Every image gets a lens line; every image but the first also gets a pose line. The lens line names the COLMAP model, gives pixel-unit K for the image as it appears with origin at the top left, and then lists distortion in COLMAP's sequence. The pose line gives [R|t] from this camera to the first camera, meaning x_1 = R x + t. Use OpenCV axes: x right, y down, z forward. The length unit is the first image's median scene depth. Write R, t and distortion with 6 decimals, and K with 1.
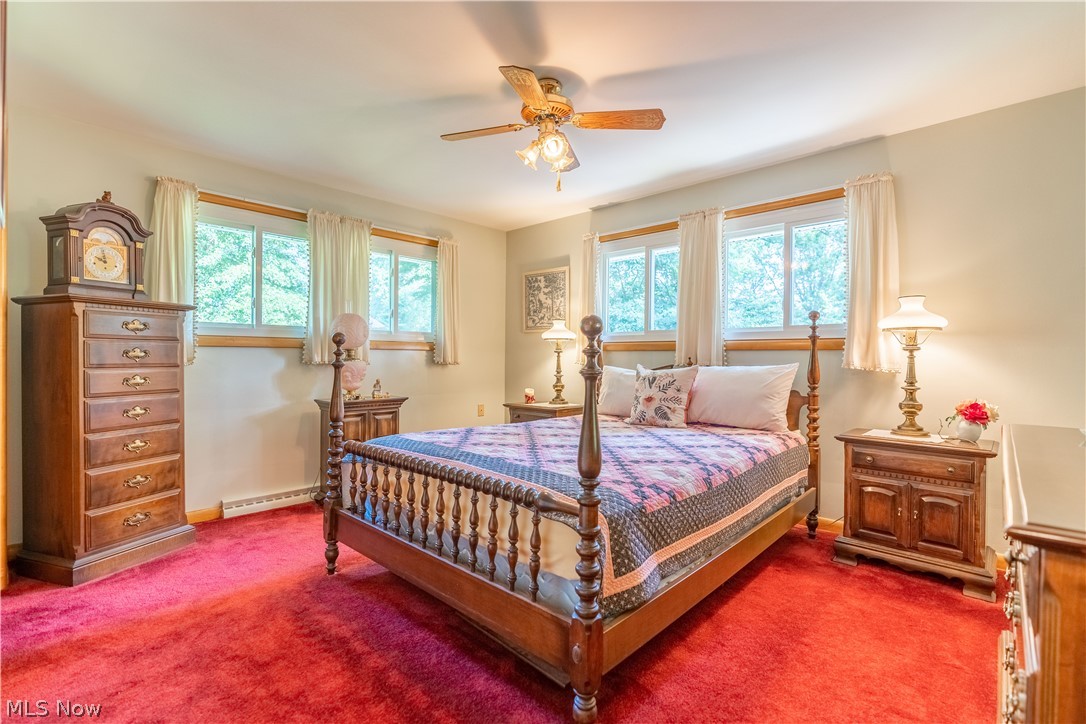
lens RADIAL K [[490.3, 0, 539.6], [0, 490.3, 362.6], [0, 0, 1]] dist [-0.012656, 0.002821]
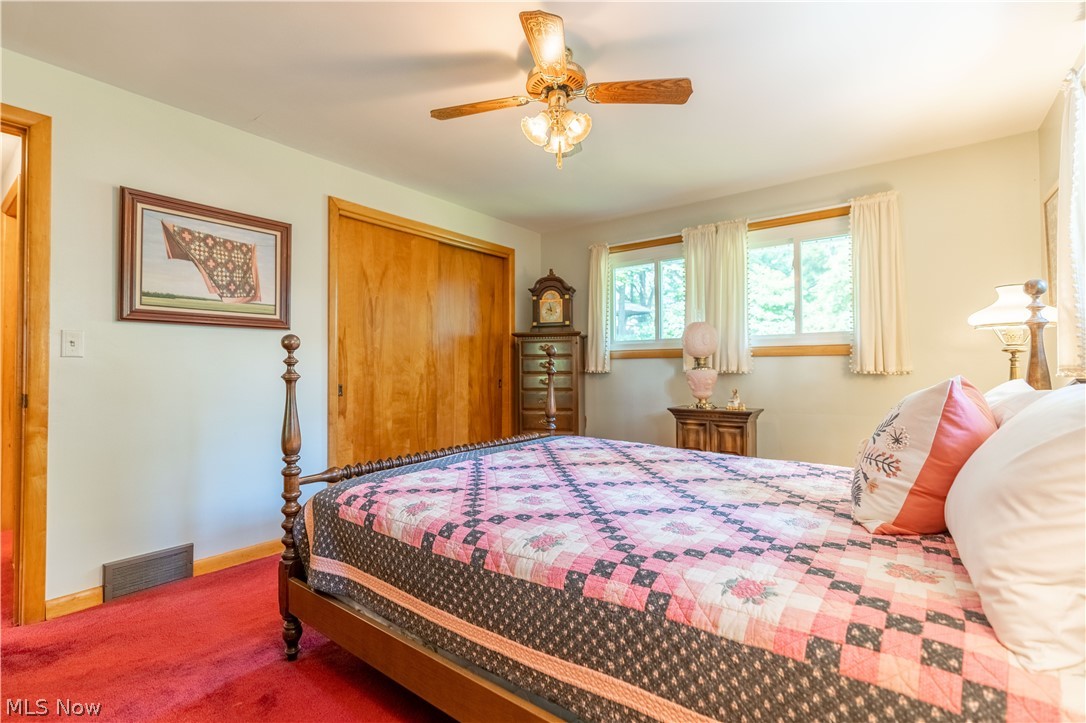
lens RADIAL K [[490.3, 0, 538.3], [0, 490.3, 364.0], [0, 0, 1]] dist [-0.012656, 0.002821]
pose [[0.106063, -0.015209, -0.994243, 0.621496], [-0.003135, 0.999873, -0.015630, 0.002339], [0.994355, 0.004775, 0.106001, 0.614434]]
